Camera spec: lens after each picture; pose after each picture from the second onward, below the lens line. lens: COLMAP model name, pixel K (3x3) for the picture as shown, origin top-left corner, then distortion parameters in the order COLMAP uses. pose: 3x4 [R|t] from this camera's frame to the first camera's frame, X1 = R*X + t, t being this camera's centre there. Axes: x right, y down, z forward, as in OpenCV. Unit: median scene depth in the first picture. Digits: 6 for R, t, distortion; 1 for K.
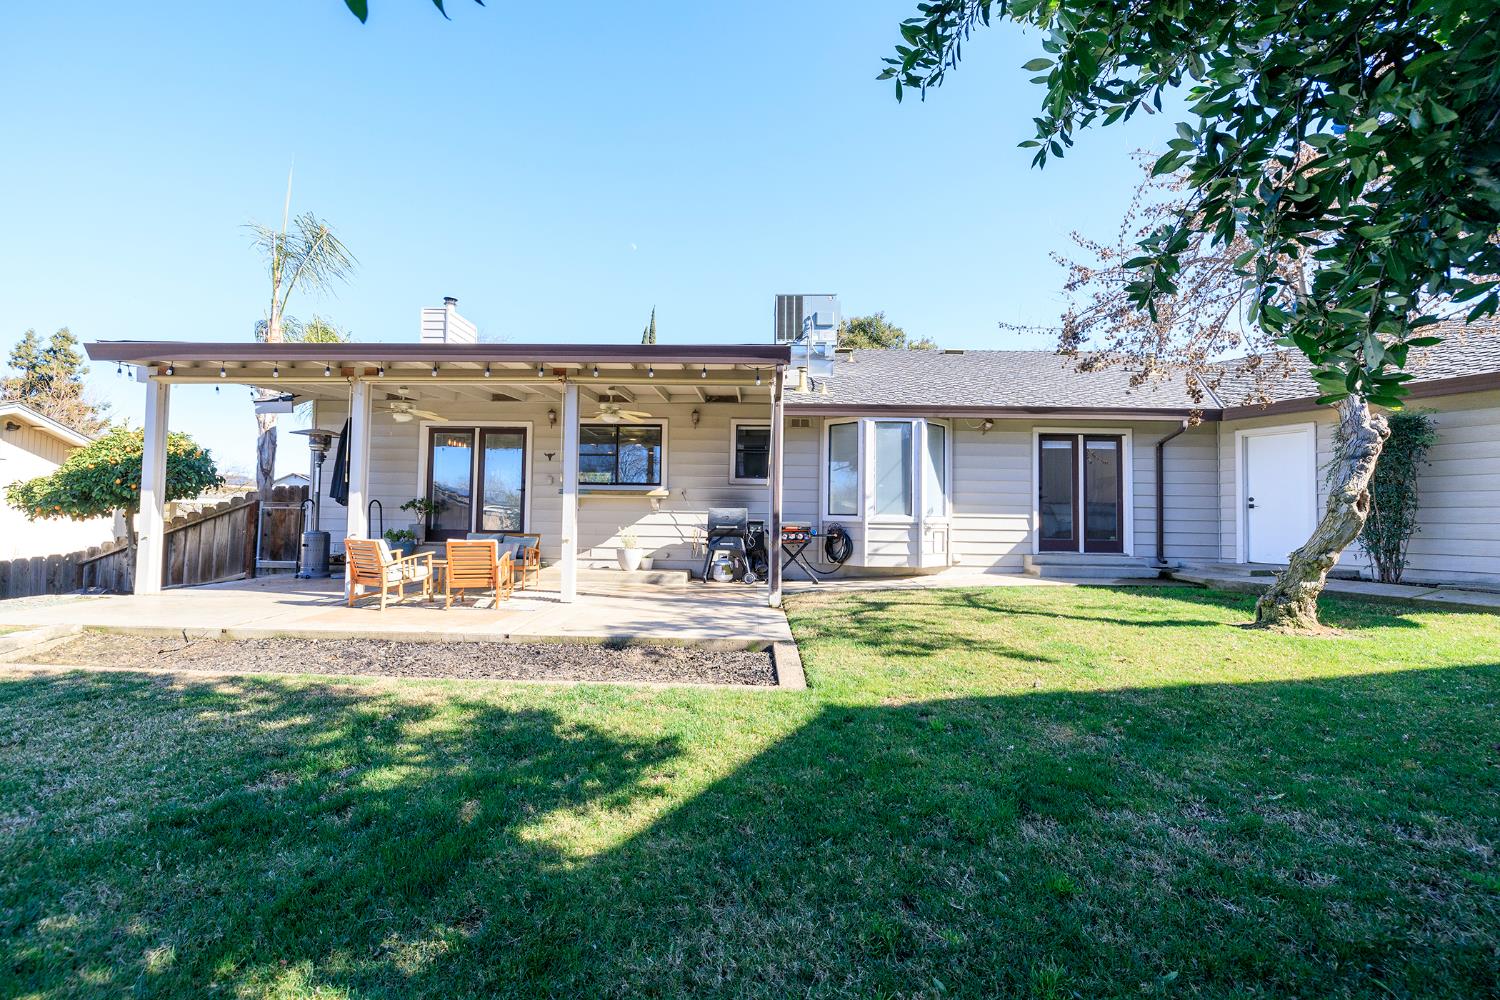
lens RADIAL K [[624.6, 0, 747.5], [0, 624.6, 502.3], [0, 0, 1]] dist [-0.000516, -0.000237]
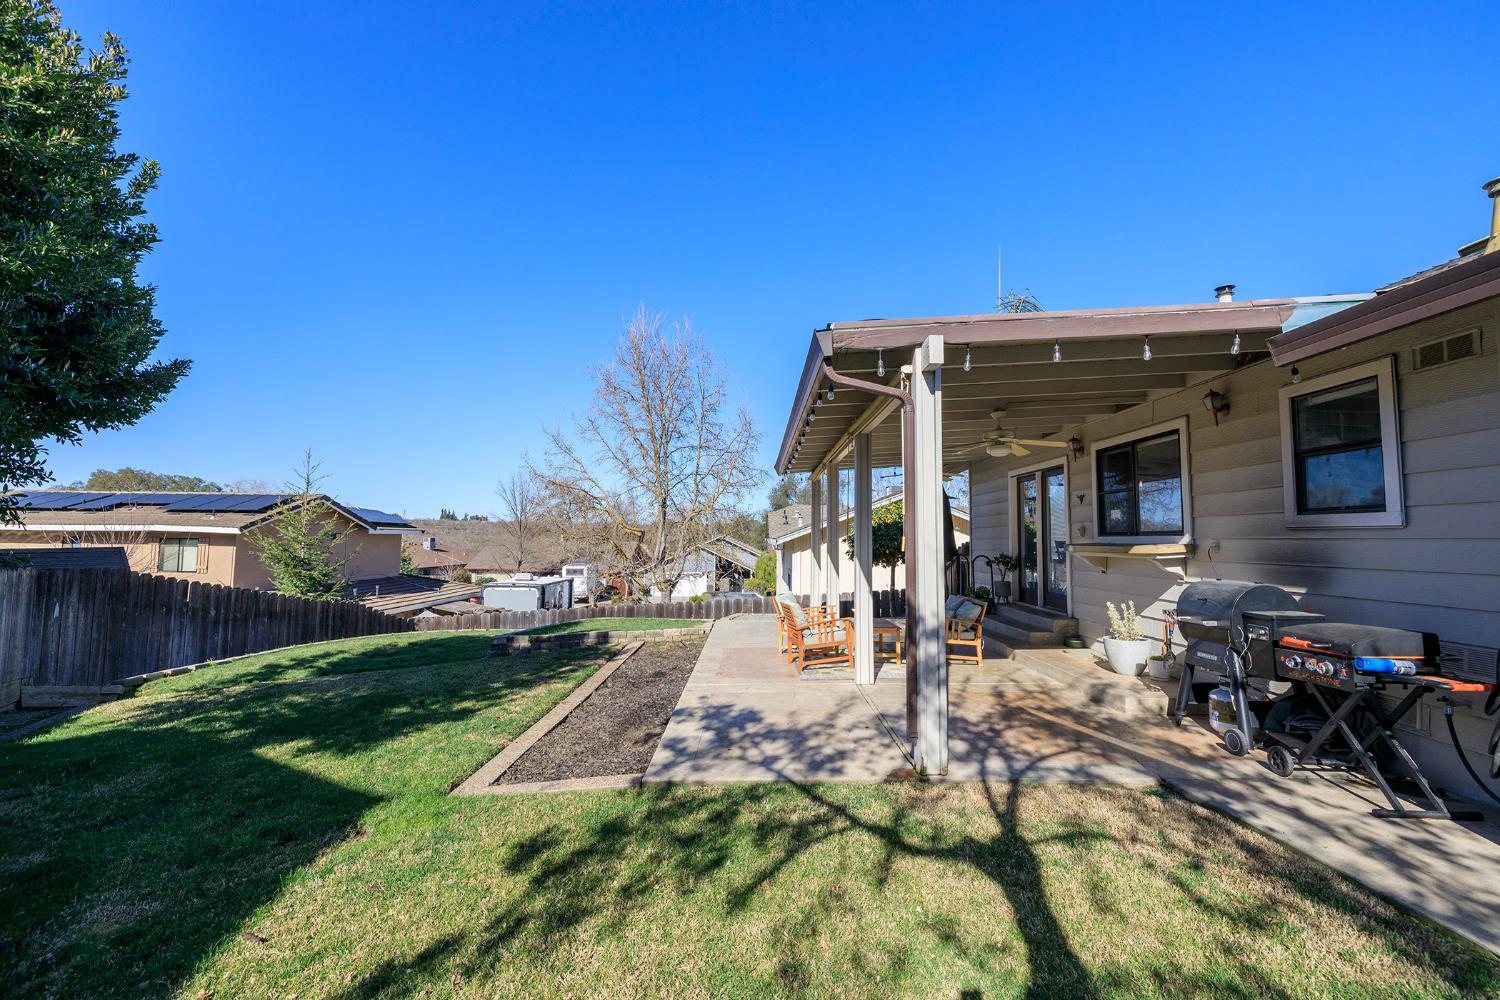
lens RADIAL K [[624.6, 0, 741.9], [0, 624.6, 494.7], [0, 0, 1]] dist [-0.000516, -0.000237]
pose [[-0.021734, -0.088724, -0.995819, 0.443479], [0.032469, 0.995466, -0.089401, -0.025795], [0.999236, -0.034276, -0.018755, 0.604530]]
